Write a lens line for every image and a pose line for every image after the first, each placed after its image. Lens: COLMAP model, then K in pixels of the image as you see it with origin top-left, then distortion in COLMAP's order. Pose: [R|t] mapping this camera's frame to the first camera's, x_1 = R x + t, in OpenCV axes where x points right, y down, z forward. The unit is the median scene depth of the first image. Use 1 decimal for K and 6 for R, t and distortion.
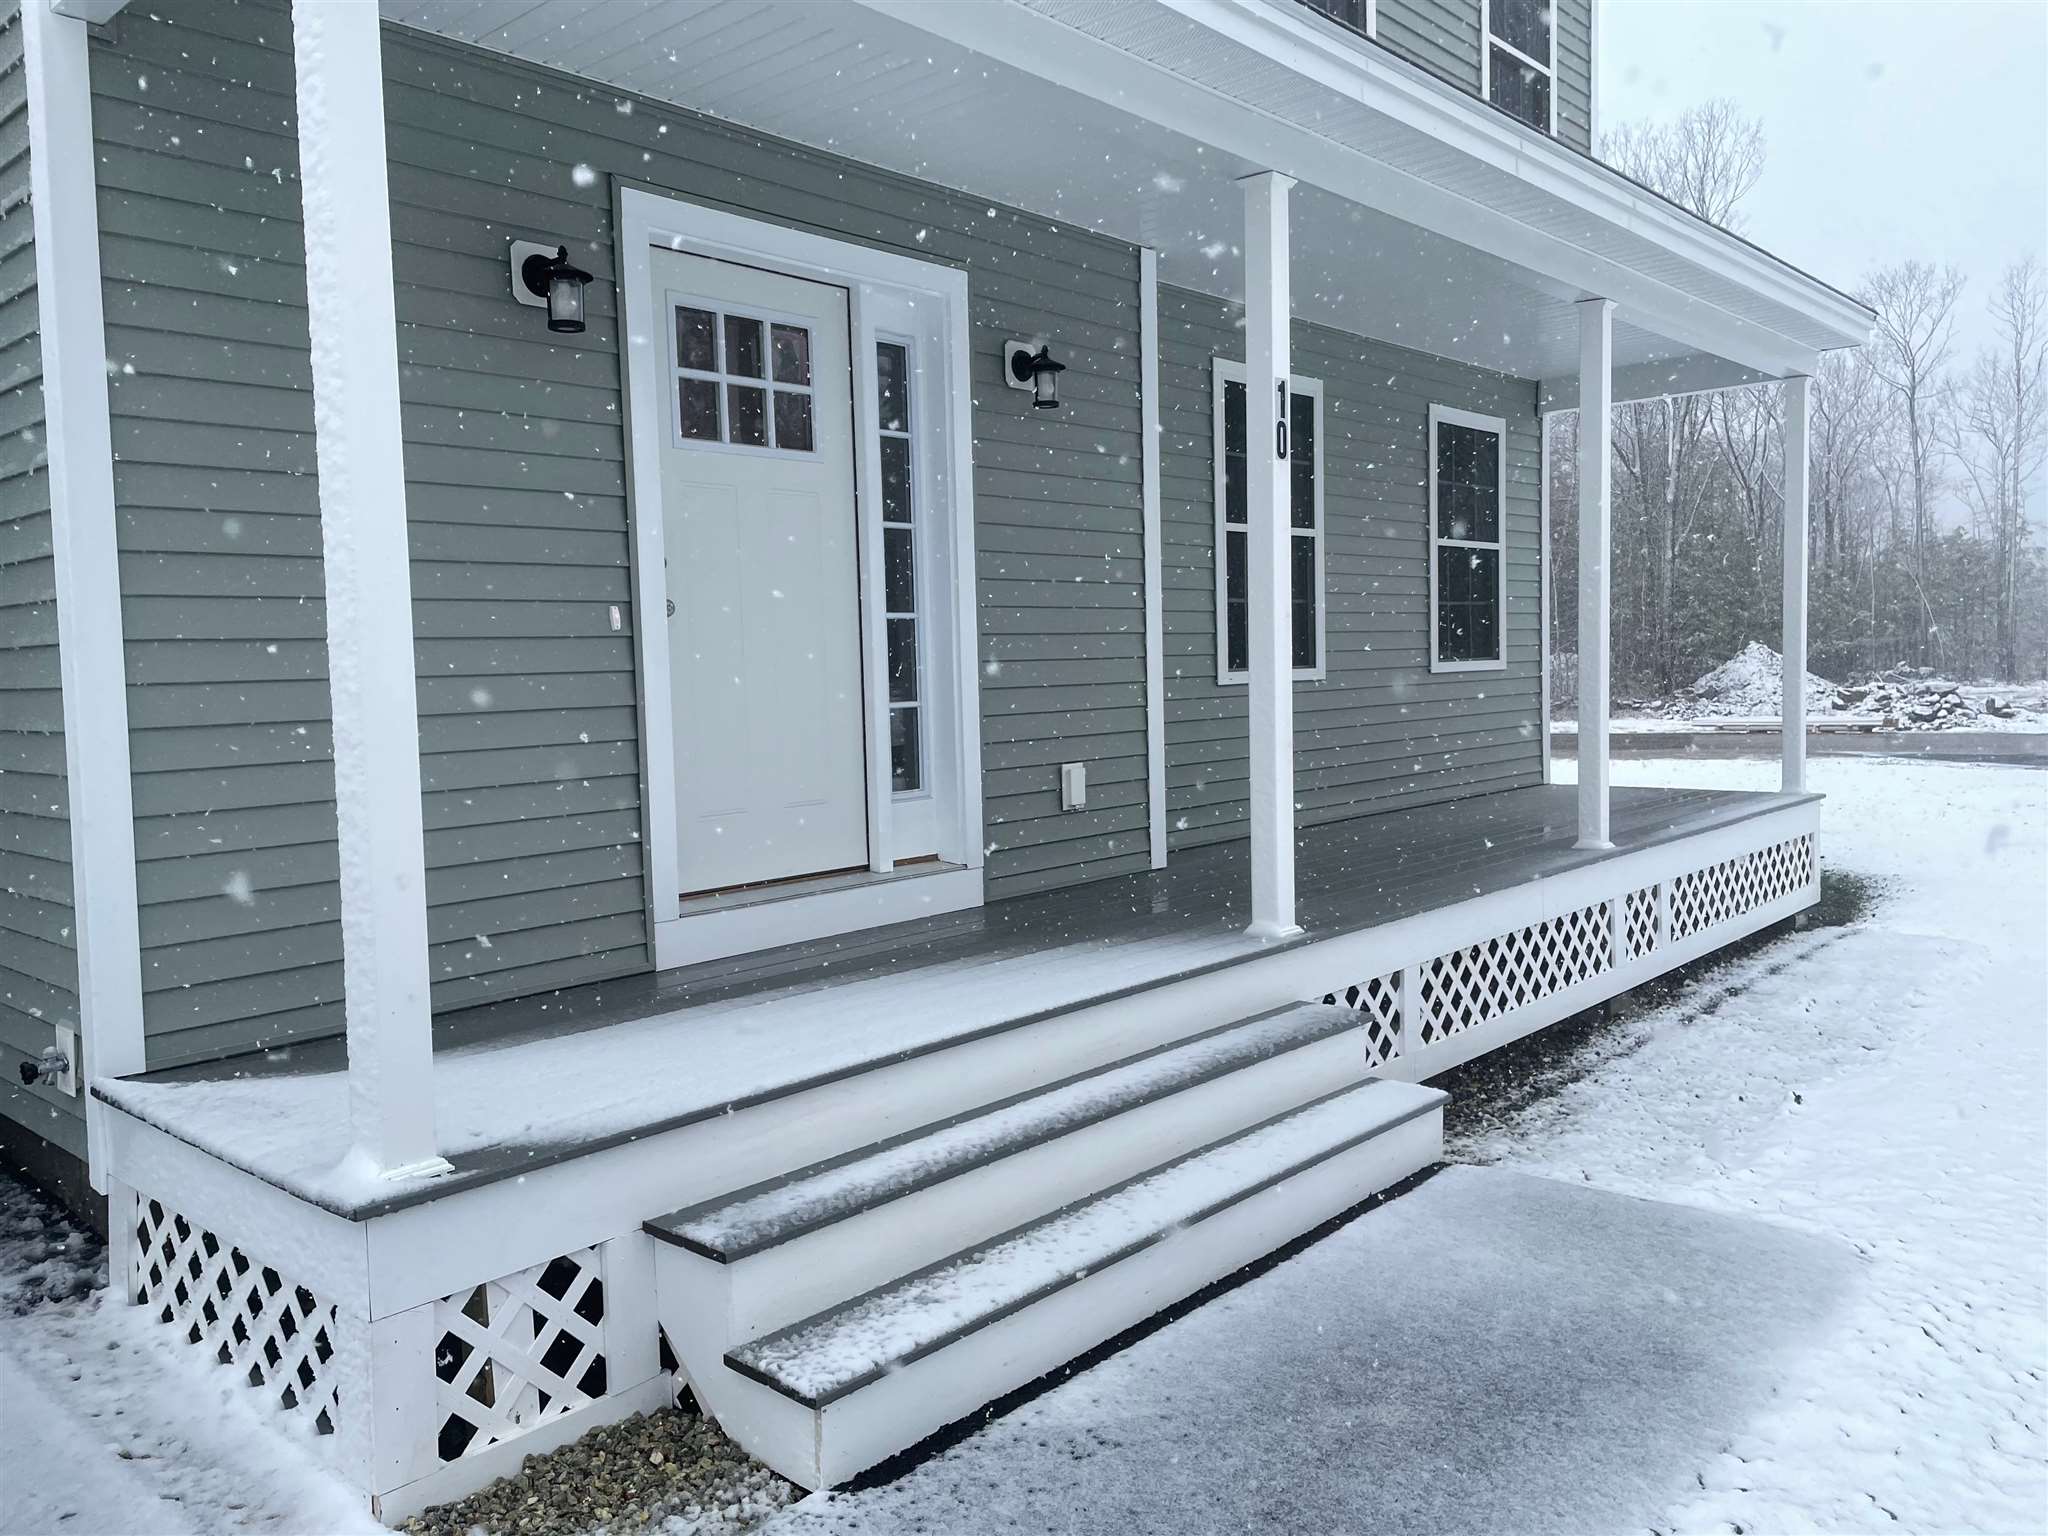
lens RADIAL K [[1542.8, 0, 1029.1], [0, 1542.8, 751.0], [0, 0, 1]] dist [0.087003, -0.110468]
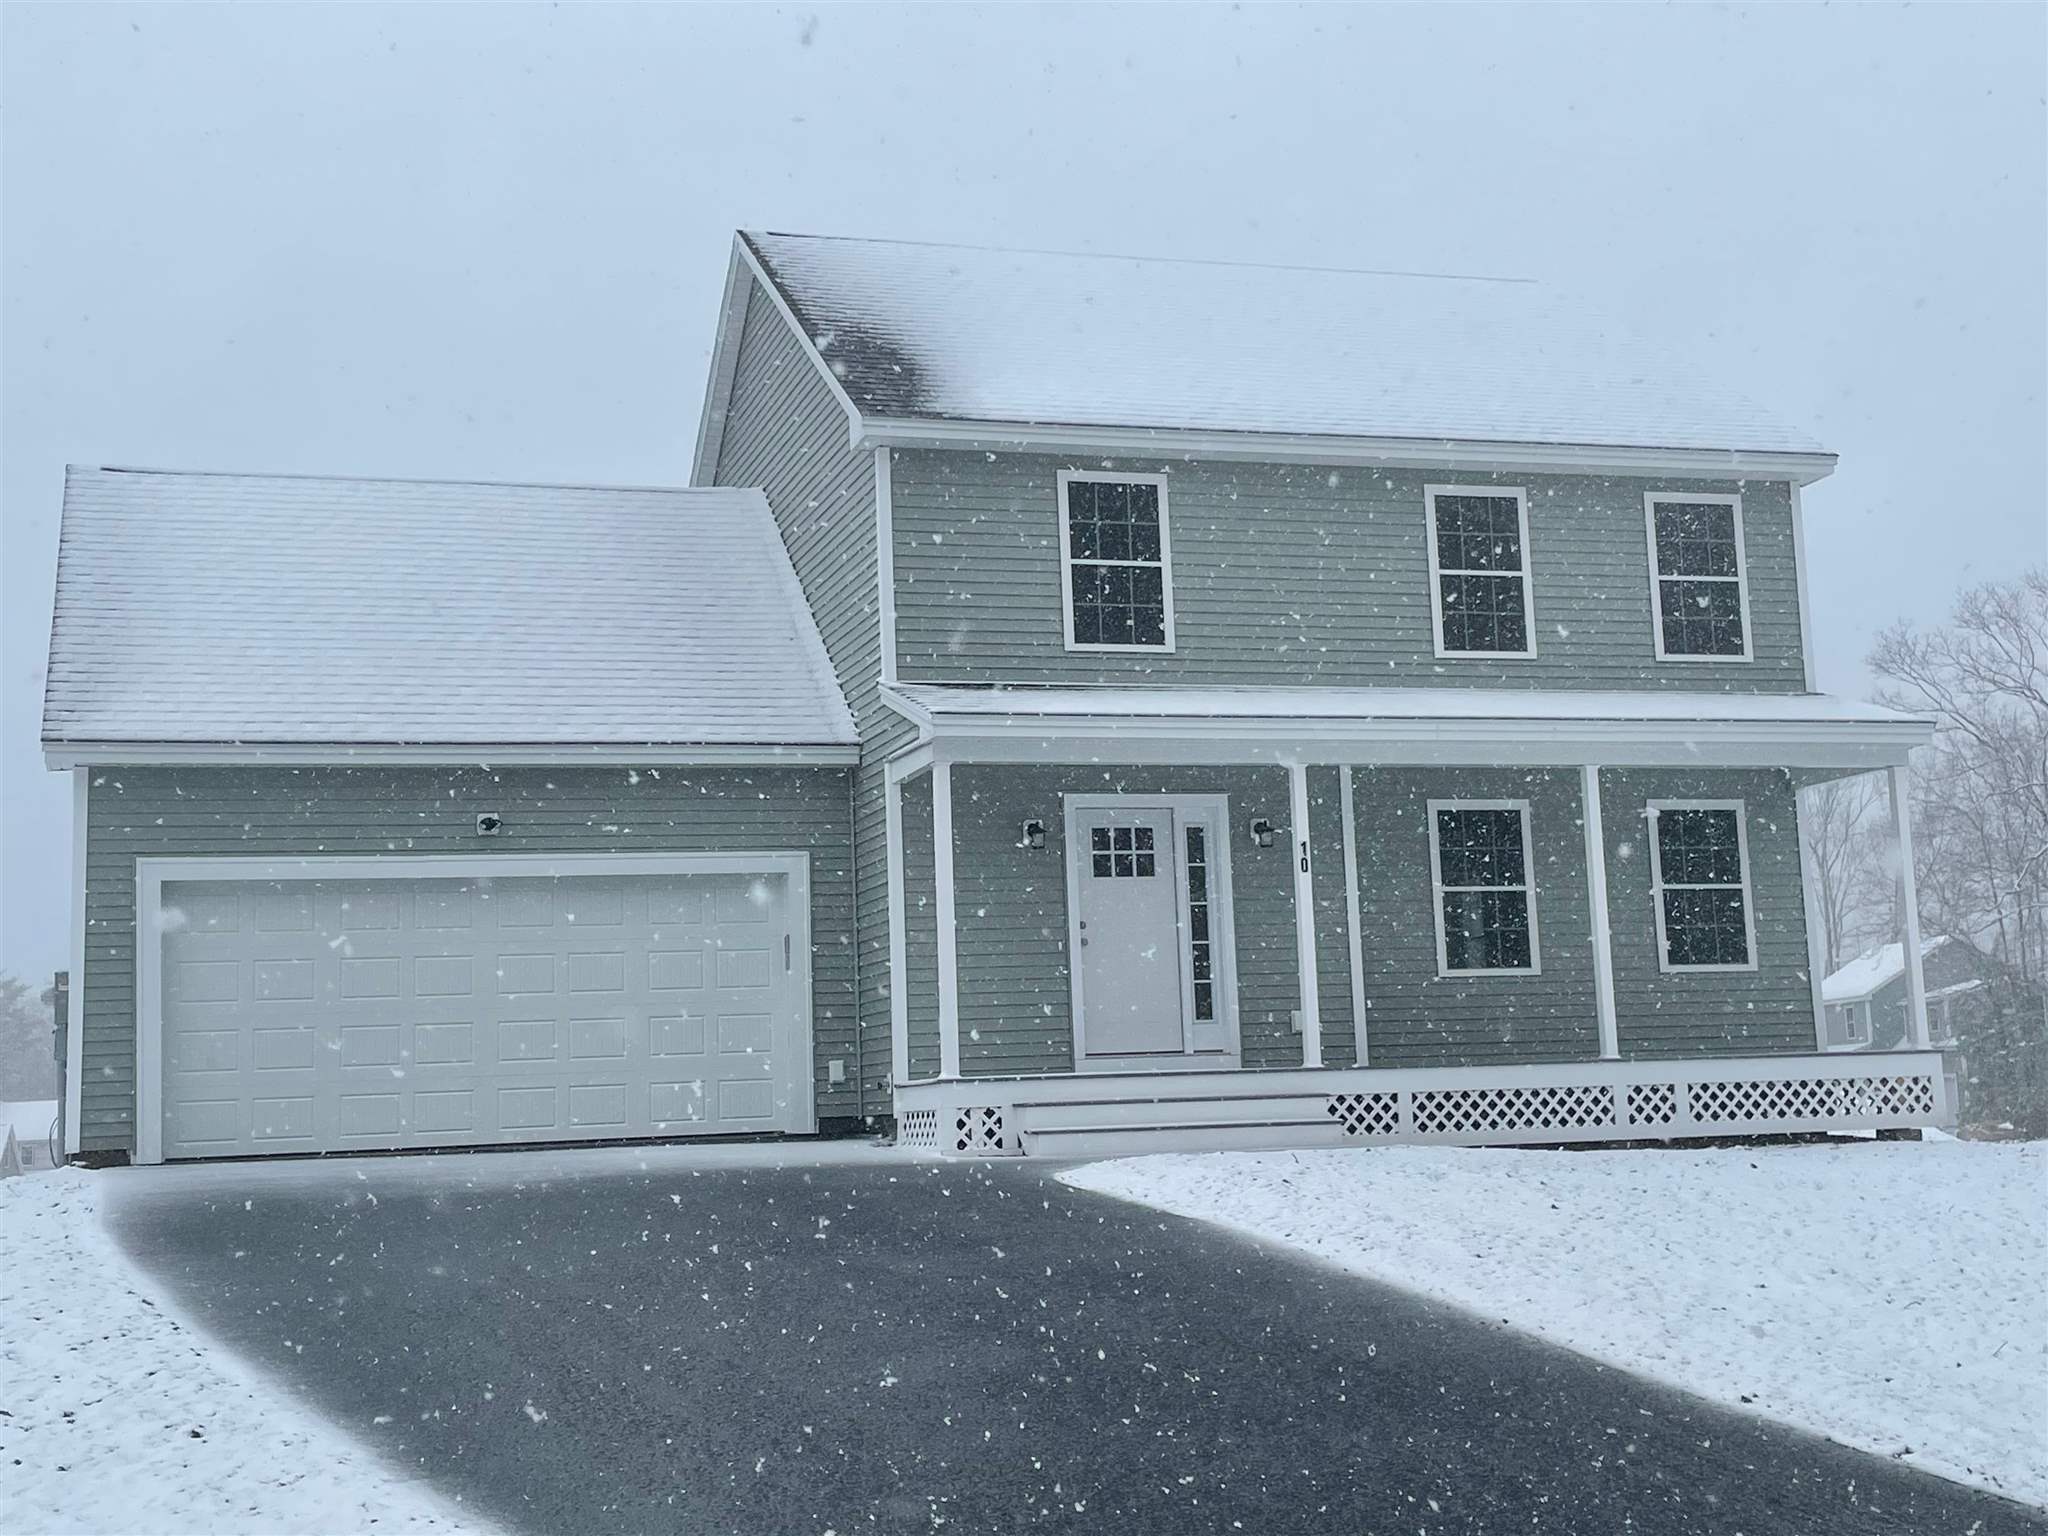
lens RADIAL K [[2625.0, 0, 1028.8], [0, 2625.0, 752.8], [0, 0, 1]] dist [0.203485, 0.000000]
pose [[0.857714, -0.078548, -0.508091, 1.850092], [-0.013264, 0.984551, -0.174596, 0.347927], [0.513956, 0.156493, 0.843421, -2.682058]]
